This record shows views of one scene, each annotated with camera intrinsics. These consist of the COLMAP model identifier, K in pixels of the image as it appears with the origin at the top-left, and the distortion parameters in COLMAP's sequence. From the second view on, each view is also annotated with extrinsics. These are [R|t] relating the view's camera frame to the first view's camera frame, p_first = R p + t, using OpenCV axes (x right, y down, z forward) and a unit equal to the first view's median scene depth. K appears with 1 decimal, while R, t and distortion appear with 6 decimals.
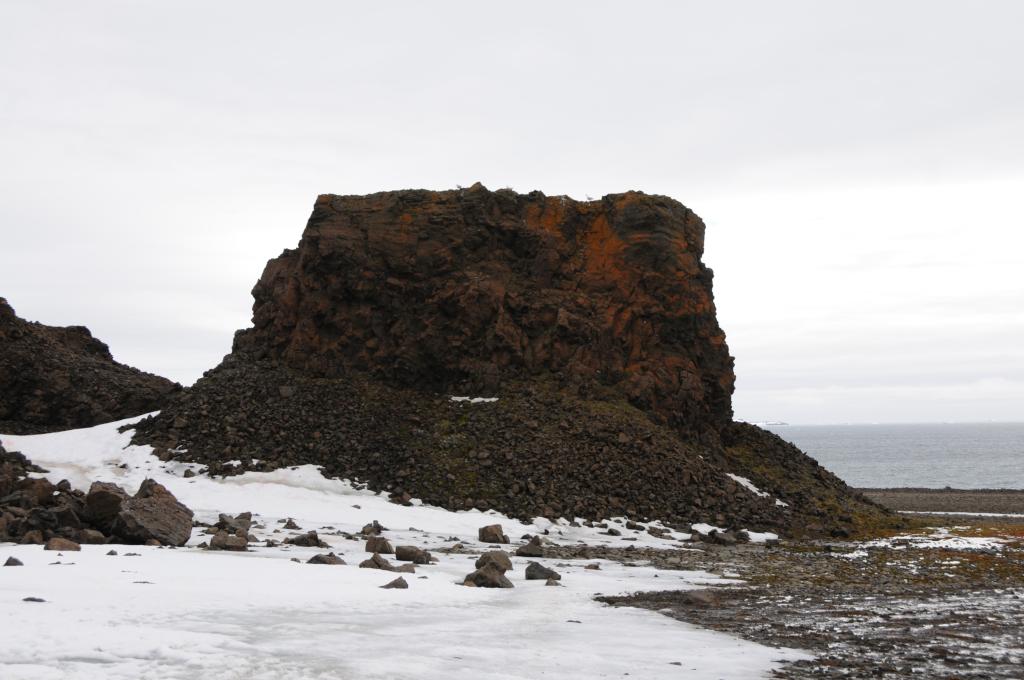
lens RADIAL K [[1416.0, 0, 512.3], [0, 1416.0, 340.9], [0, 0, 1]] dist [-0.029626, 0.000000]
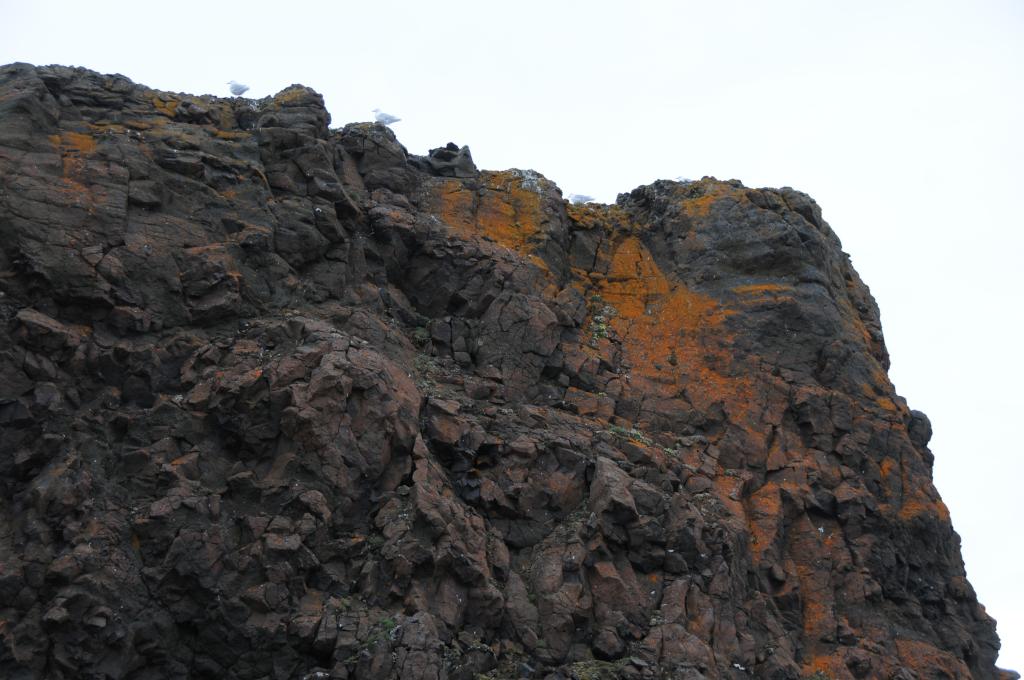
lens RADIAL K [[1967.0, 0, 513.4], [0, 1967.0, 340.8], [0, 0, 1]] dist [0.353630, 0.000000]
pose [[0.936876, 0.087797, 0.338460, -0.129282], [0.008171, 0.962202, -0.272214, 0.068392], [-0.349566, 0.257796, 0.900747, 0.612022]]
